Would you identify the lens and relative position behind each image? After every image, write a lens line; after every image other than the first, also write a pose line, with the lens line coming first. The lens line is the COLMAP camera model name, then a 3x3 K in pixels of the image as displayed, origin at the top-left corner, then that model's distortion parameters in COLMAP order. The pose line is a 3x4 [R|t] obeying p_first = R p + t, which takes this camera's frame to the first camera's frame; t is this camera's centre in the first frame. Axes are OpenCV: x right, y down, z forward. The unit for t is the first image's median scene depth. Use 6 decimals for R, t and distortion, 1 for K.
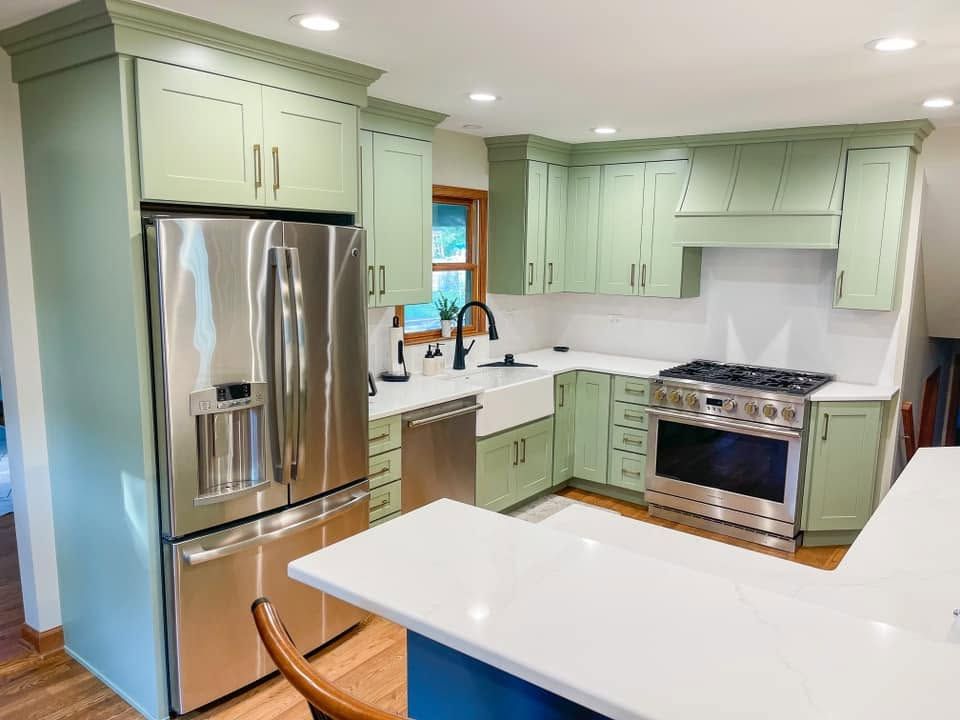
lens RADIAL K [[723.4, 0, 480.0], [0, 723.4, 360.0], [0, 0, 1]] dist [0.102272, -0.135351]
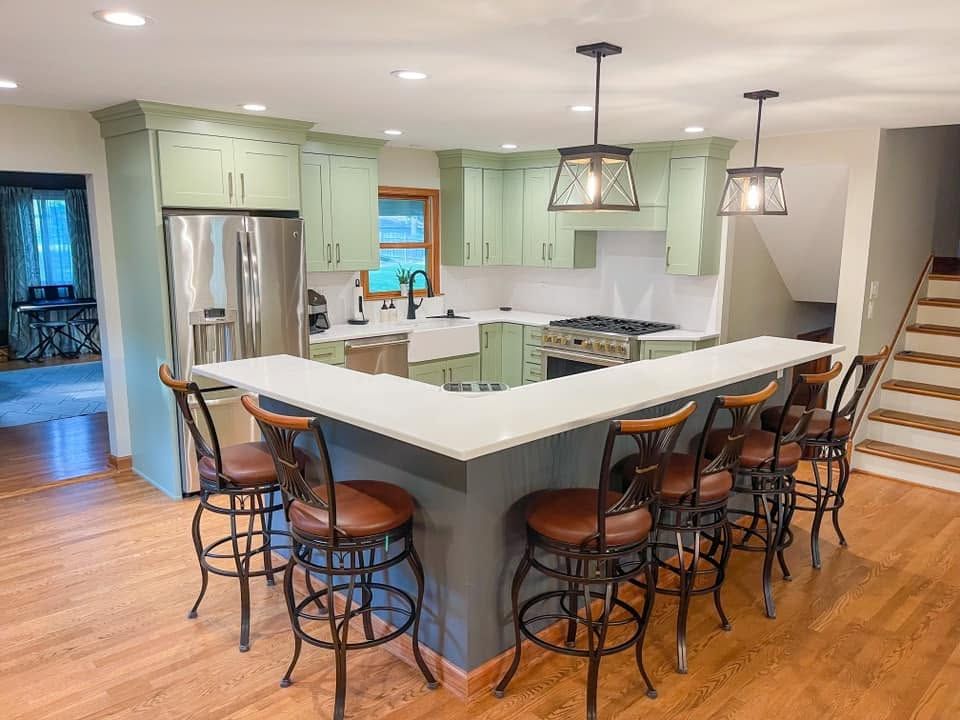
lens RADIAL K [[723.4, 0, 480.0], [0, 723.4, 360.0], [0, 0, 1]] dist [0.102272, -0.135351]
pose [[0.989500, 0.018547, -0.143341, 0.314587], [-0.015753, 0.999664, 0.020599, 0.062469], [0.143675, -0.018125, 0.989459, -0.377145]]
